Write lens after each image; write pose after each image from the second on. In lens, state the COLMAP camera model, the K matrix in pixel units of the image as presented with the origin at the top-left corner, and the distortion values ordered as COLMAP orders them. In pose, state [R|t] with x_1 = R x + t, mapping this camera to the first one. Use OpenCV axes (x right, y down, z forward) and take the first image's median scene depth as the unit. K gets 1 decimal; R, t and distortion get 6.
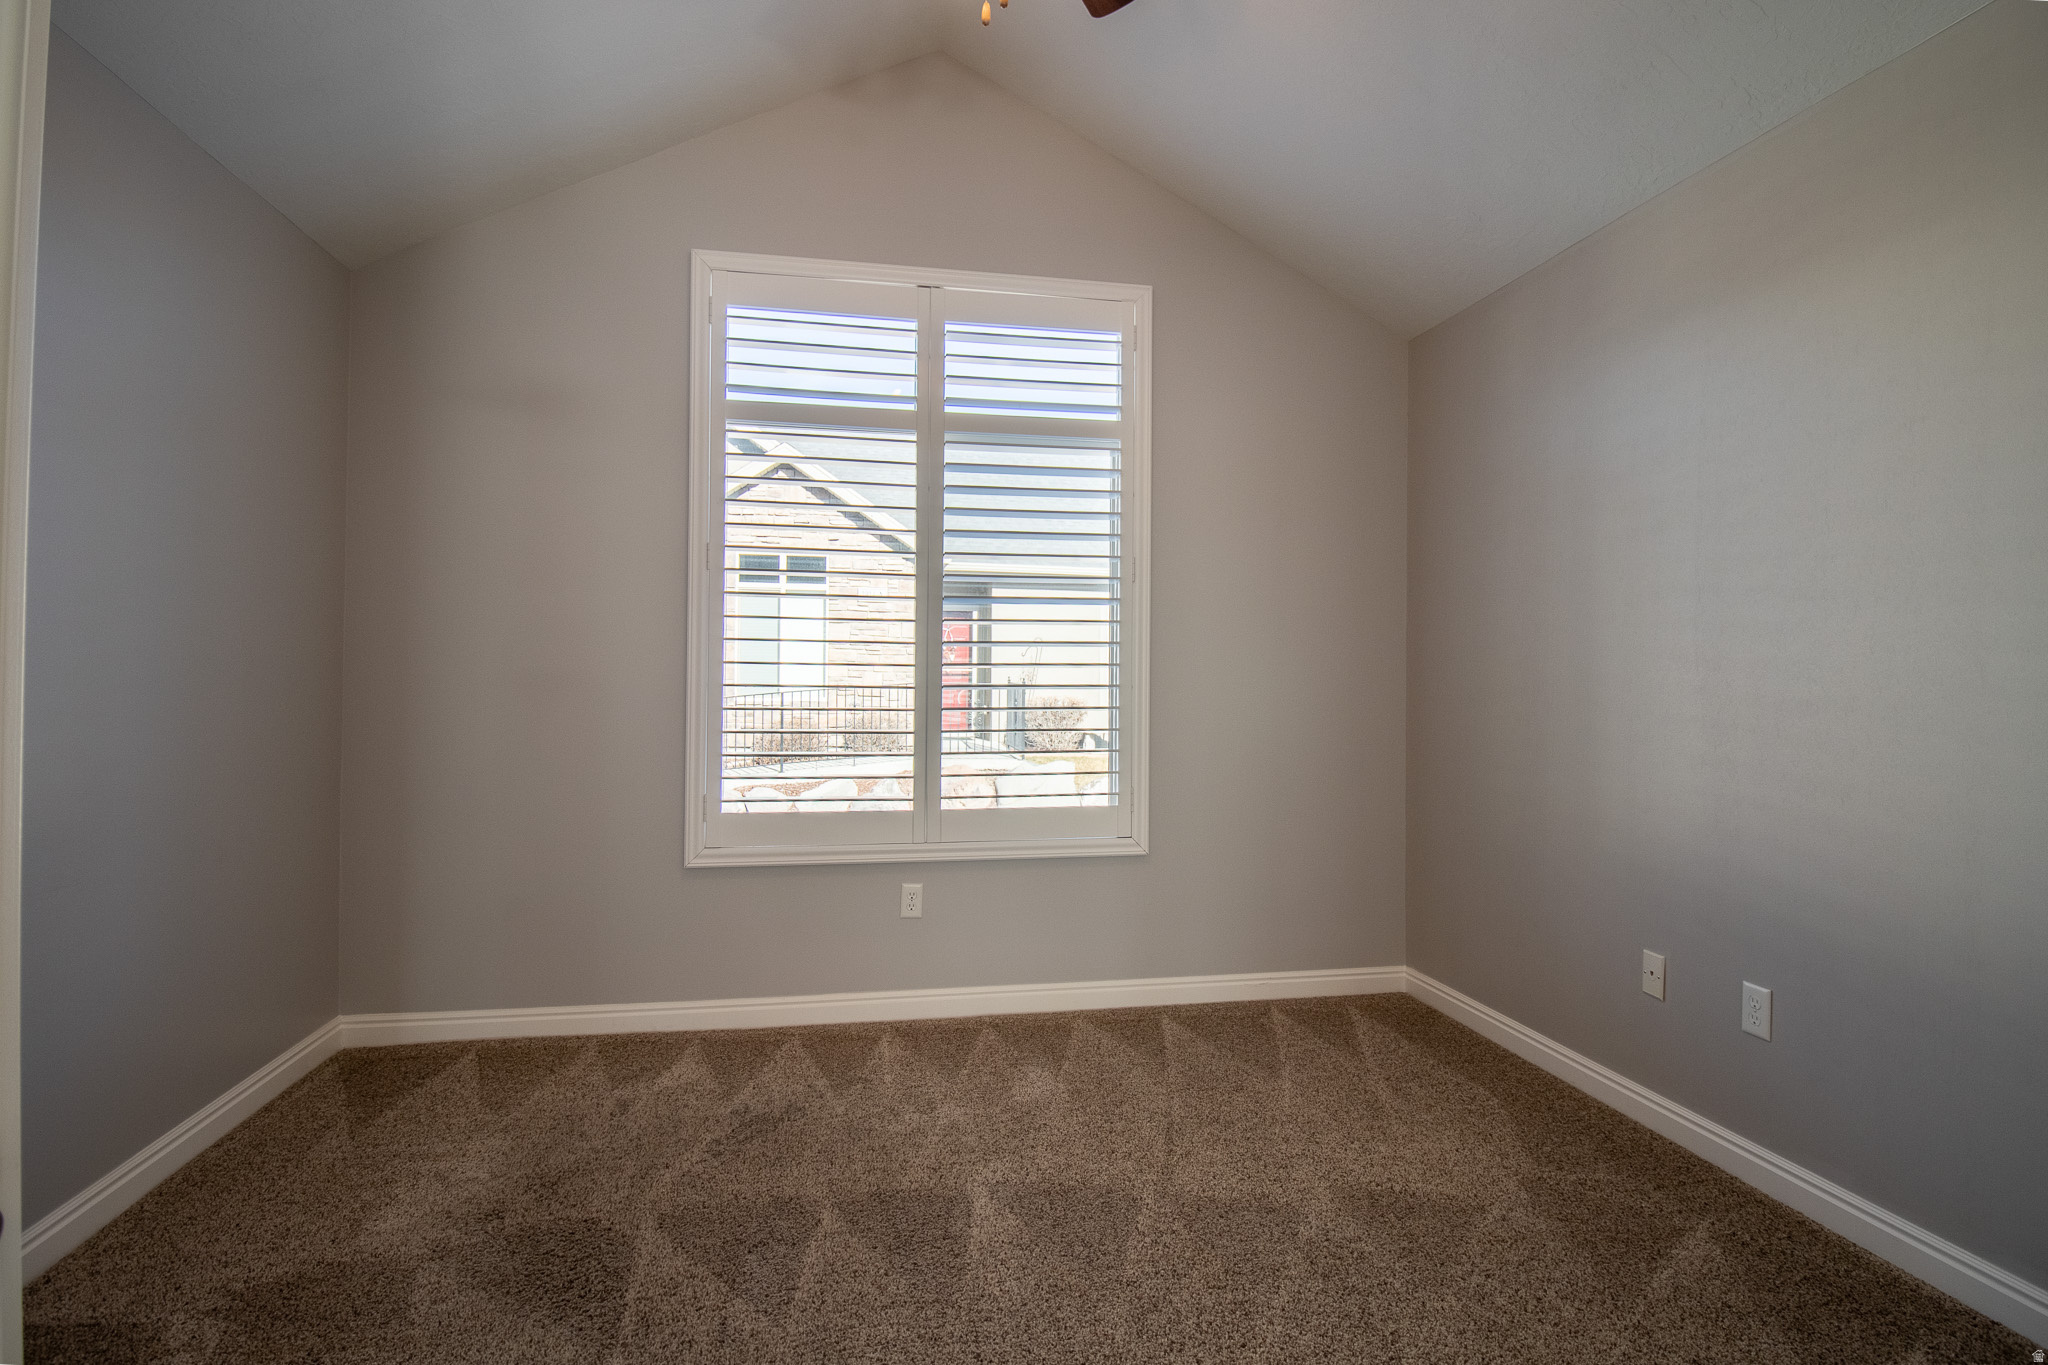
lens RADIAL K [[1031.4, 0, 1037.1], [0, 1031.4, 665.5], [0, 0, 1]] dist [-0.002723, -0.000643]
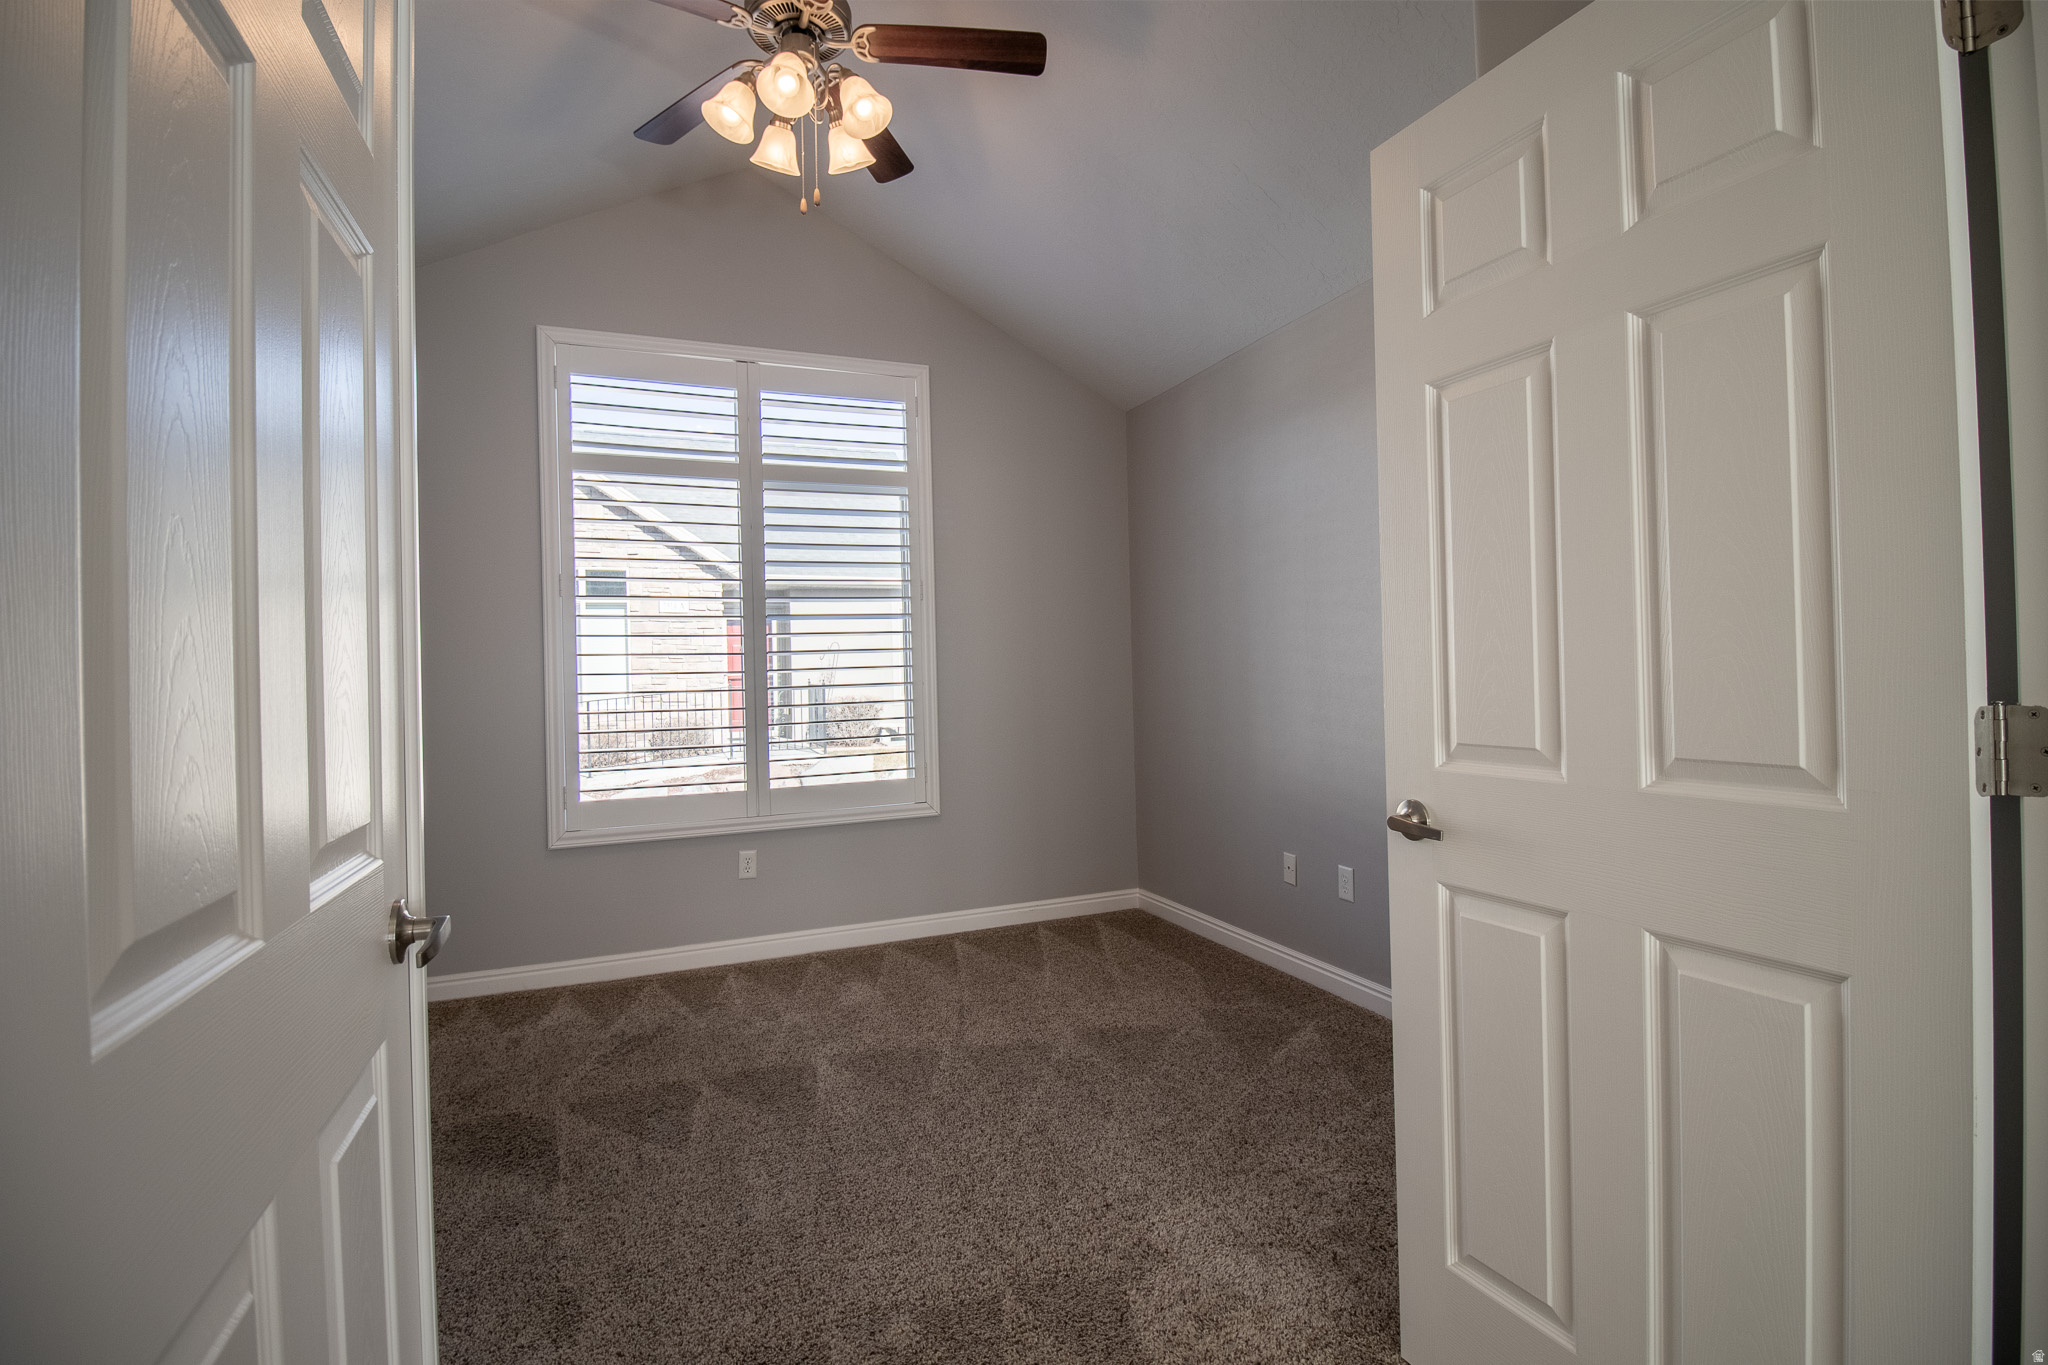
lens RADIAL K [[938.3, 0, 1030.0], [0, 938.3, 672.9], [0, 0, 1]] dist [-0.002726, -0.011219]
pose [[0.978254, -0.032801, 0.204801, -0.015662], [0.030946, 0.999446, 0.012255, -0.001926], [-0.205090, -0.005651, 0.978727, -0.165815]]
